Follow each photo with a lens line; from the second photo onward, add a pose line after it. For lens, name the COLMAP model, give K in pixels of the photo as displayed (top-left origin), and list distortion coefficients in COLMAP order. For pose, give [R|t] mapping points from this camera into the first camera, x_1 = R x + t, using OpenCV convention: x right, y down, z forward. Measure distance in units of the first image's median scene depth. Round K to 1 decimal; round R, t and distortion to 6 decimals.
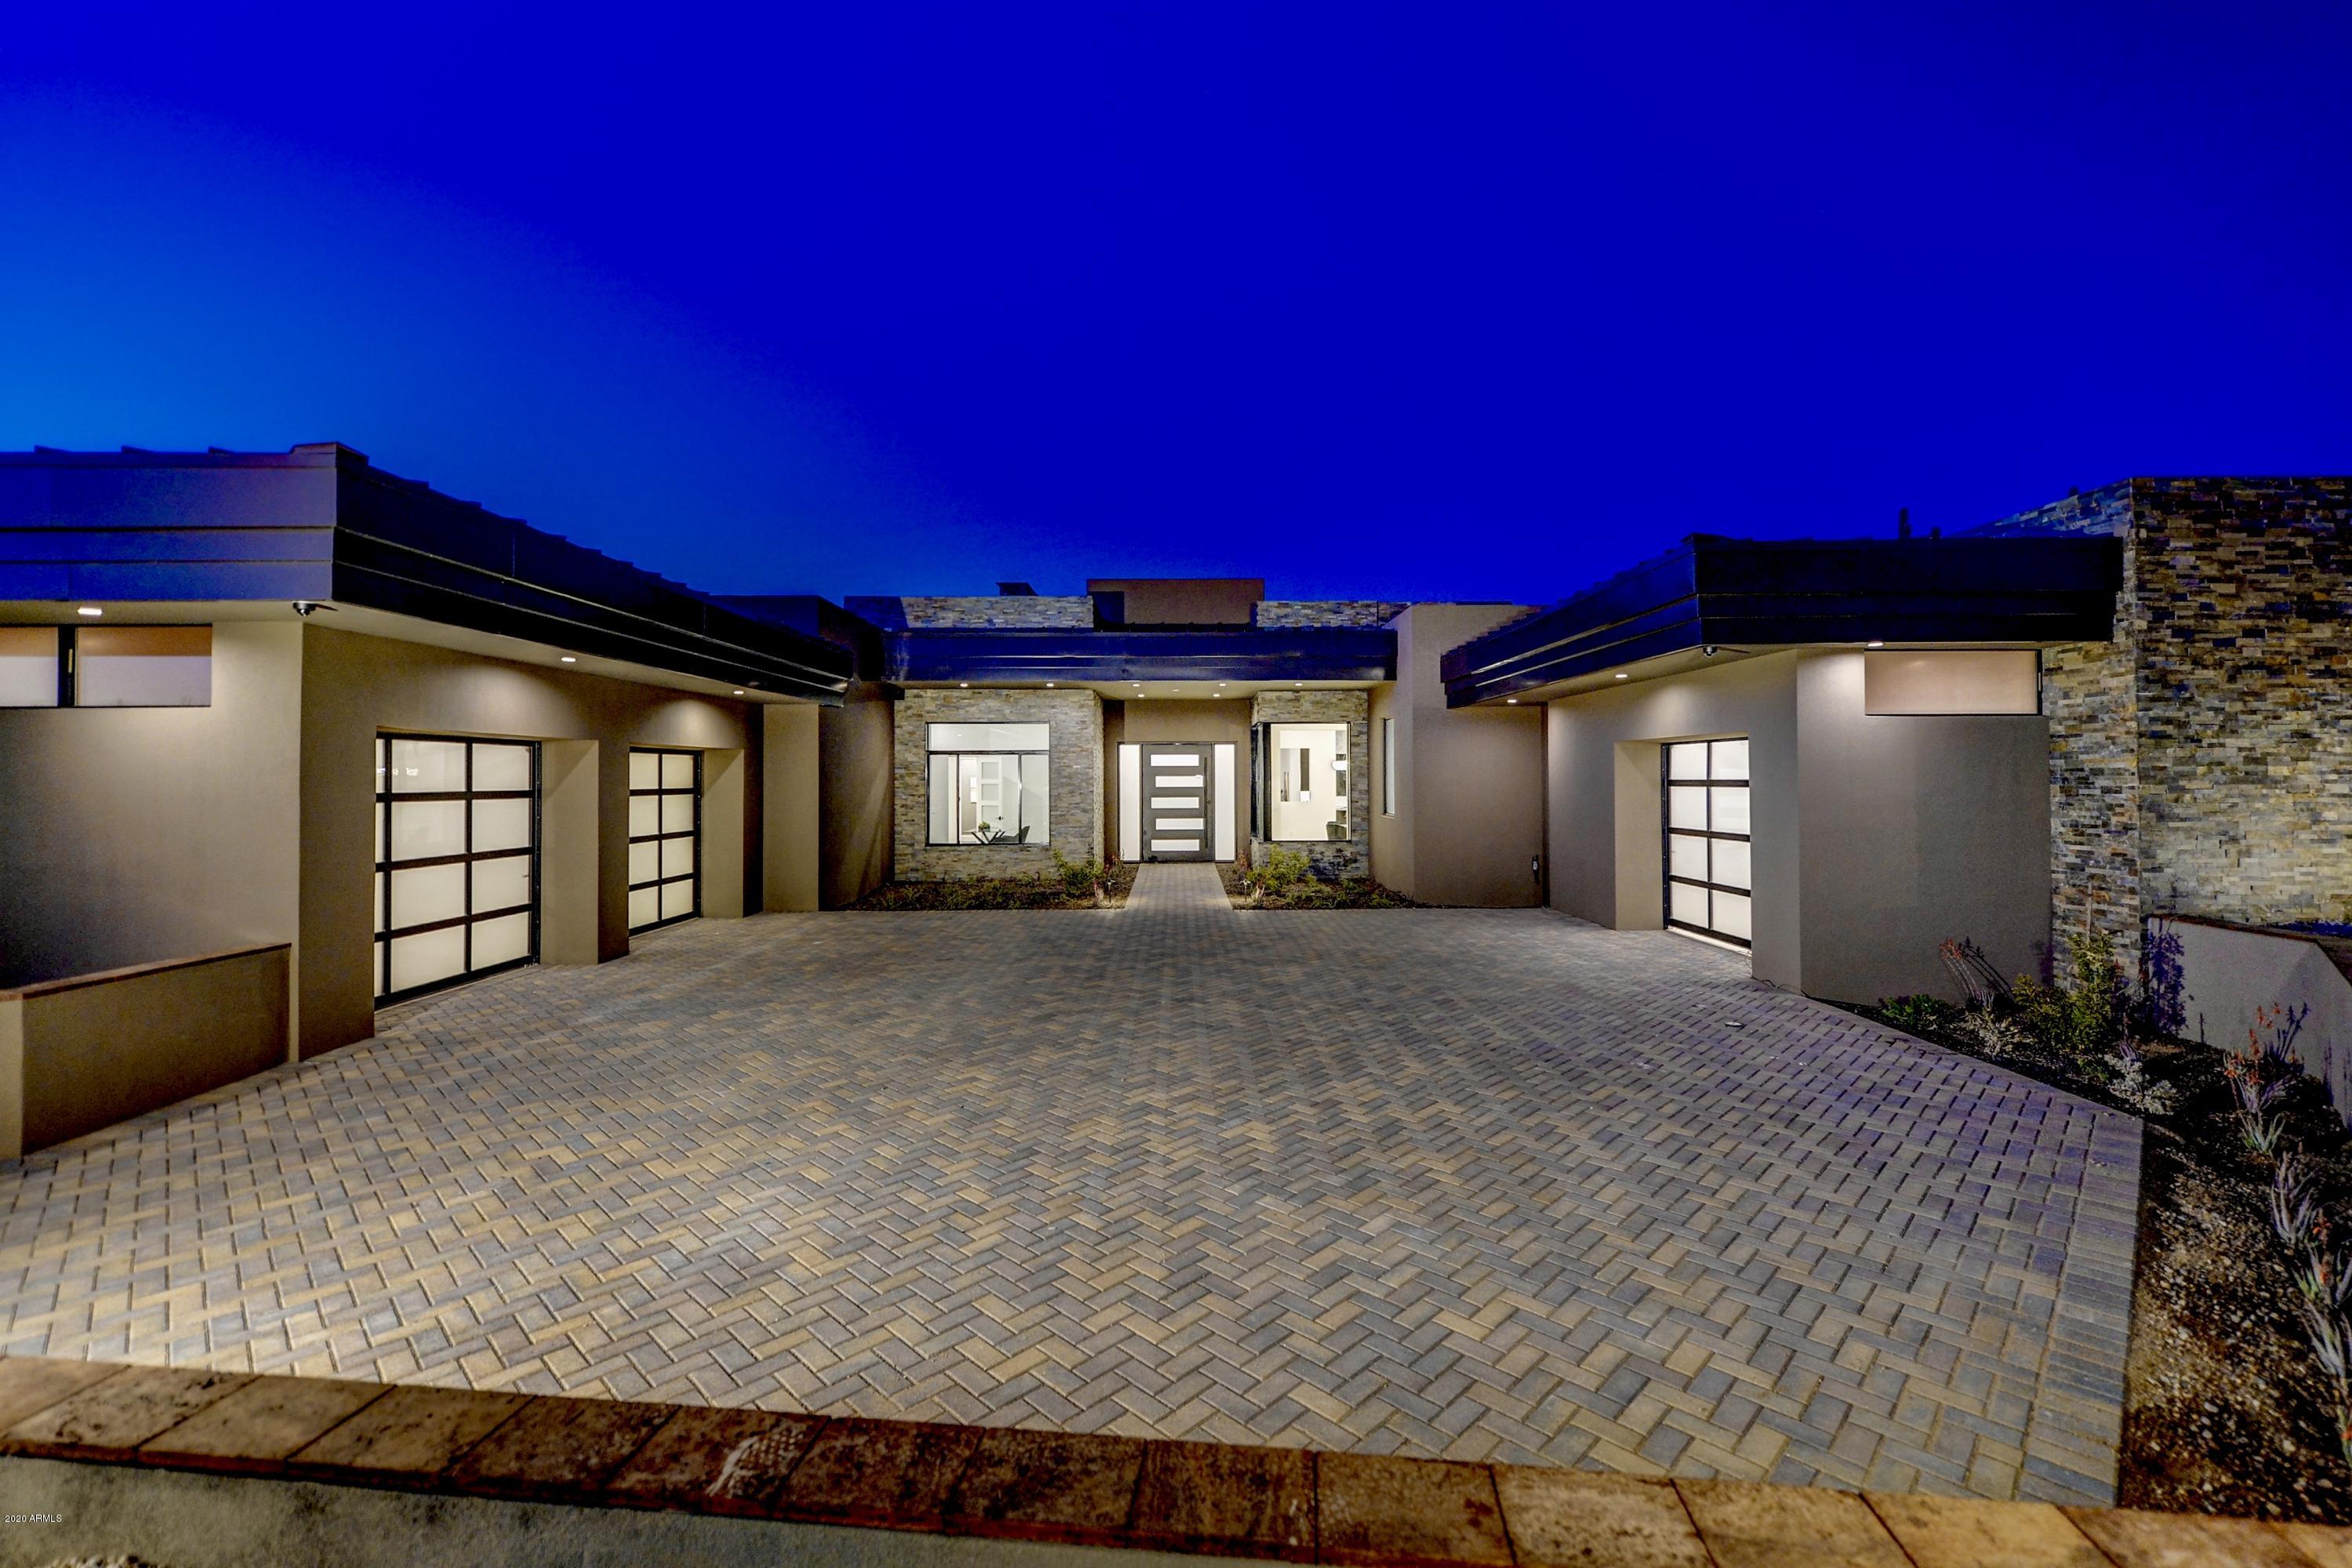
lens RADIAL K [[959.3, 0, 1188.0], [0, 959.3, 774.7], [0, 0, 1]] dist [0.001806, -0.000349]
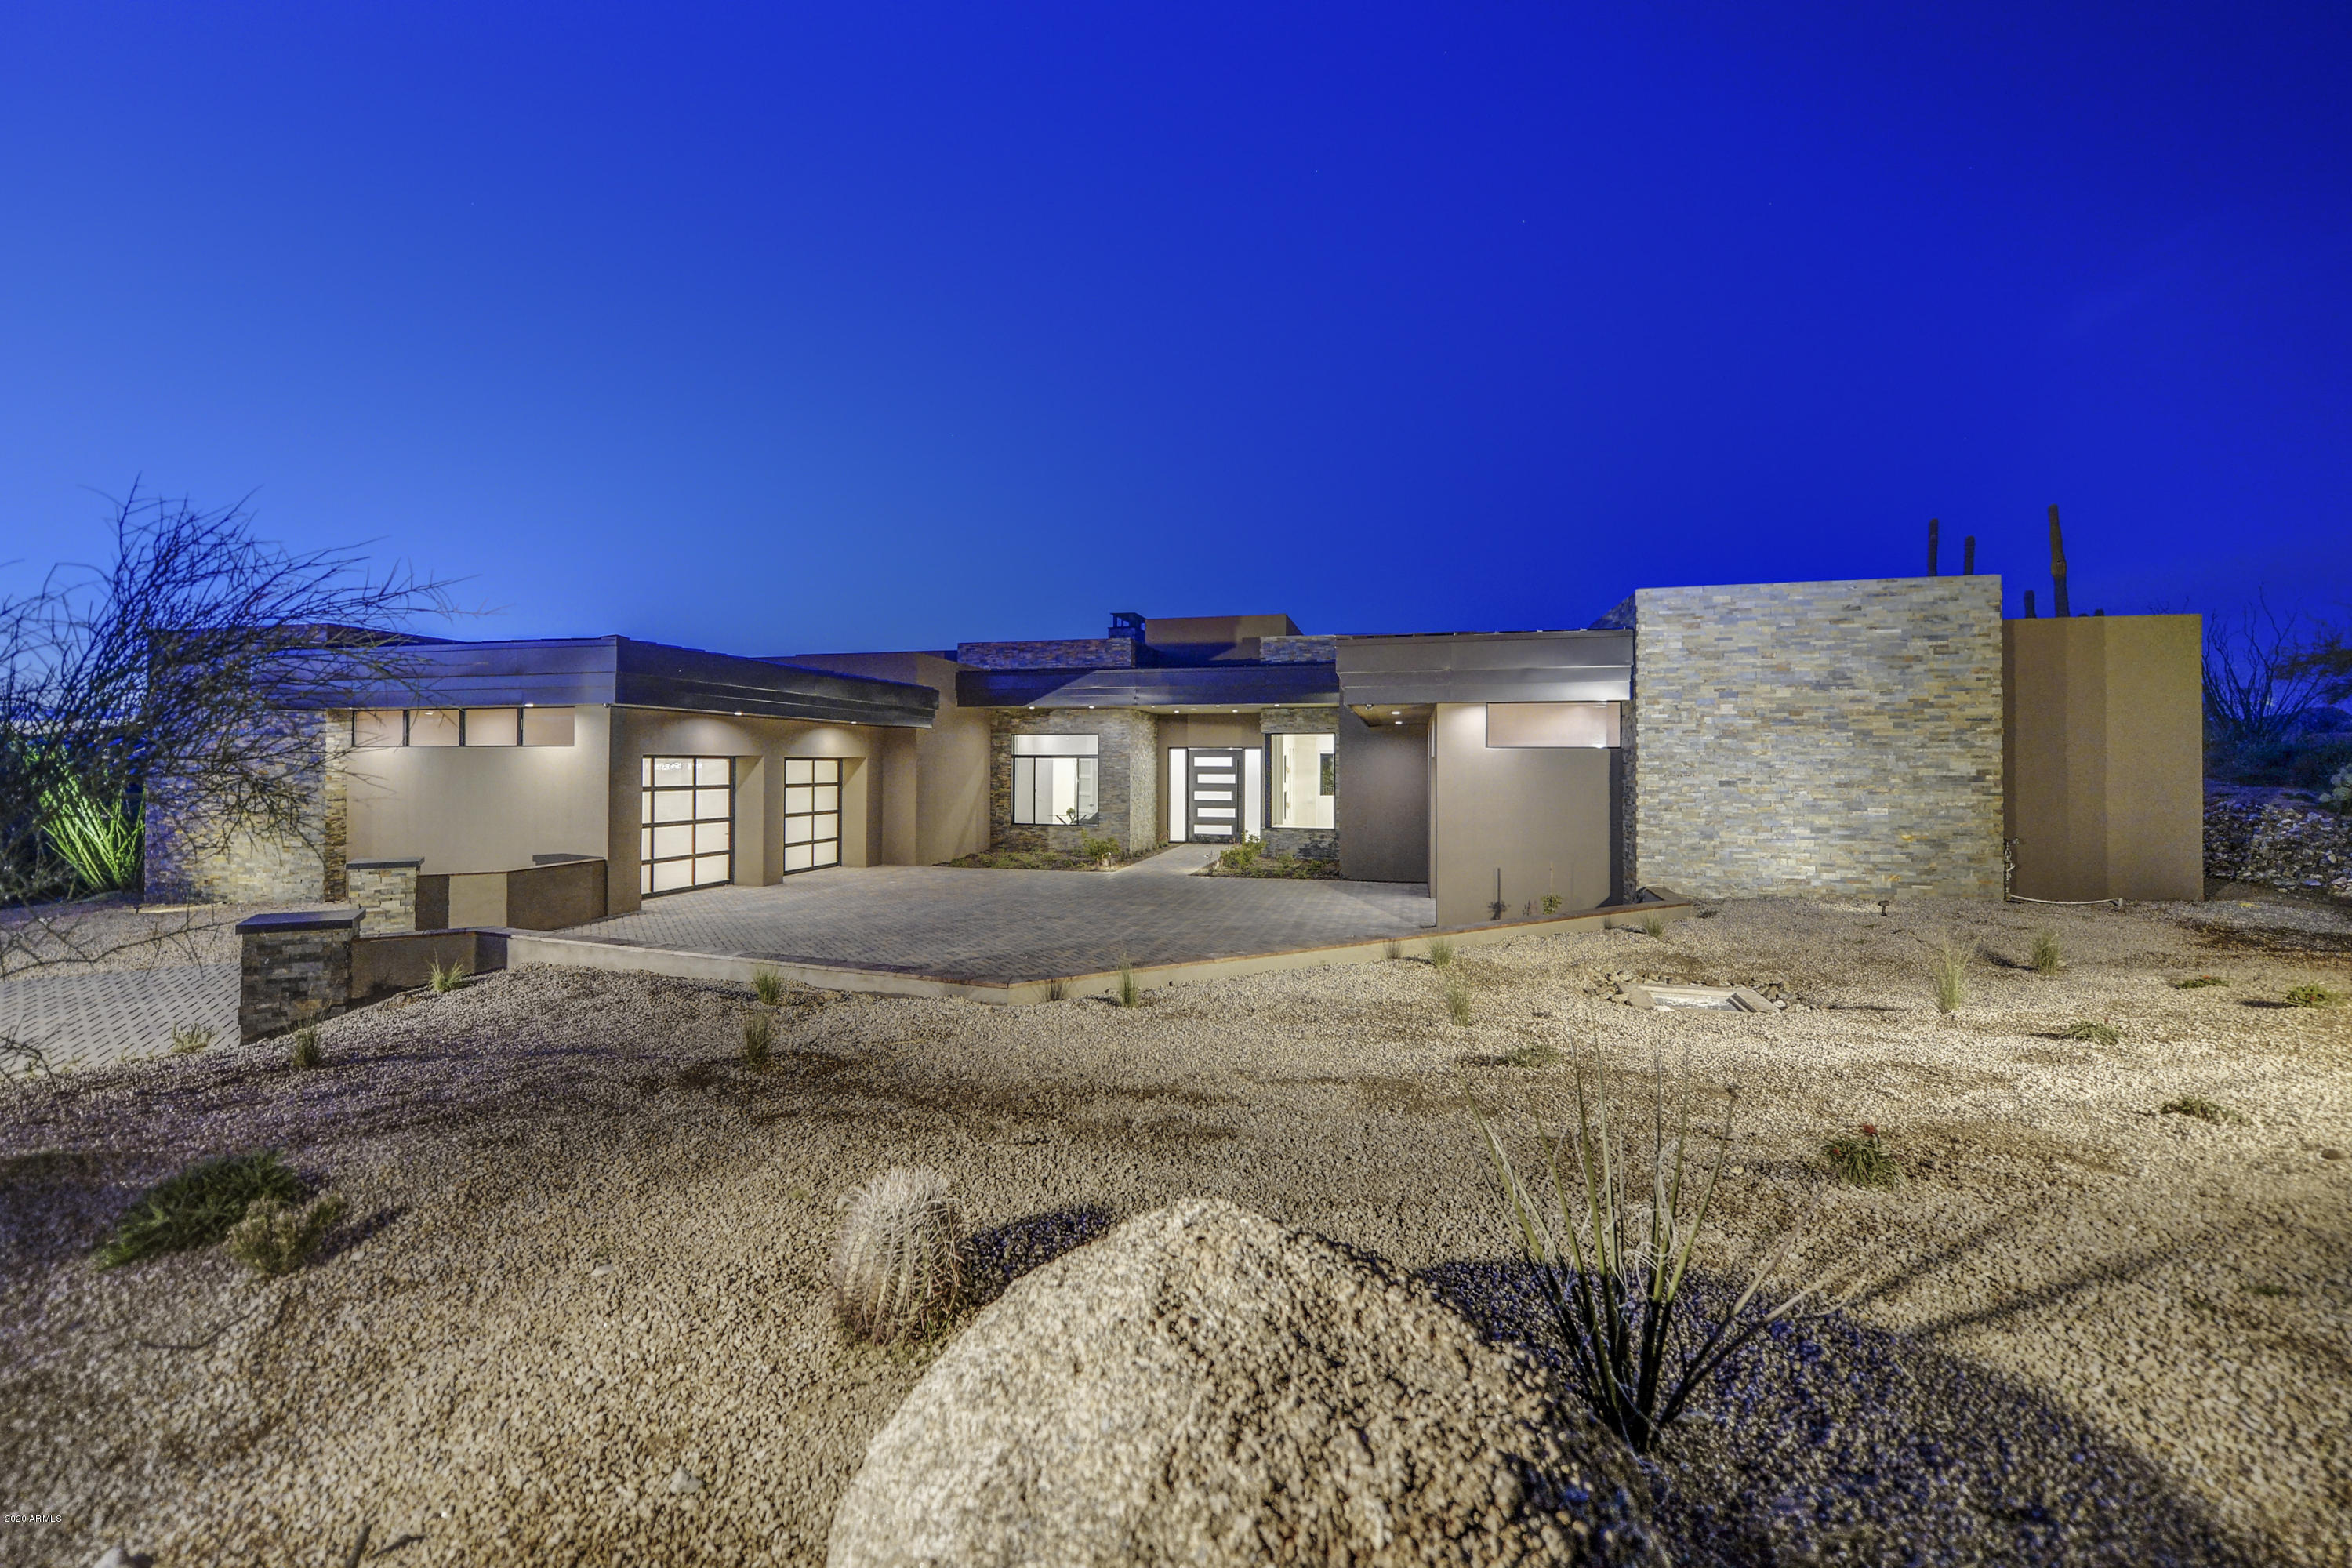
lens RADIAL K [[957.7, 0, 1157.5], [0, 957.7, 775.8], [0, 0, 1]] dist [0.001183, 0.000033]
pose [[0.963924, 0.011672, -0.265920, 0.397557], [-0.007740, 0.999845, 0.015829, -0.025288], [0.266064, -0.013200, 0.963865, -0.351451]]
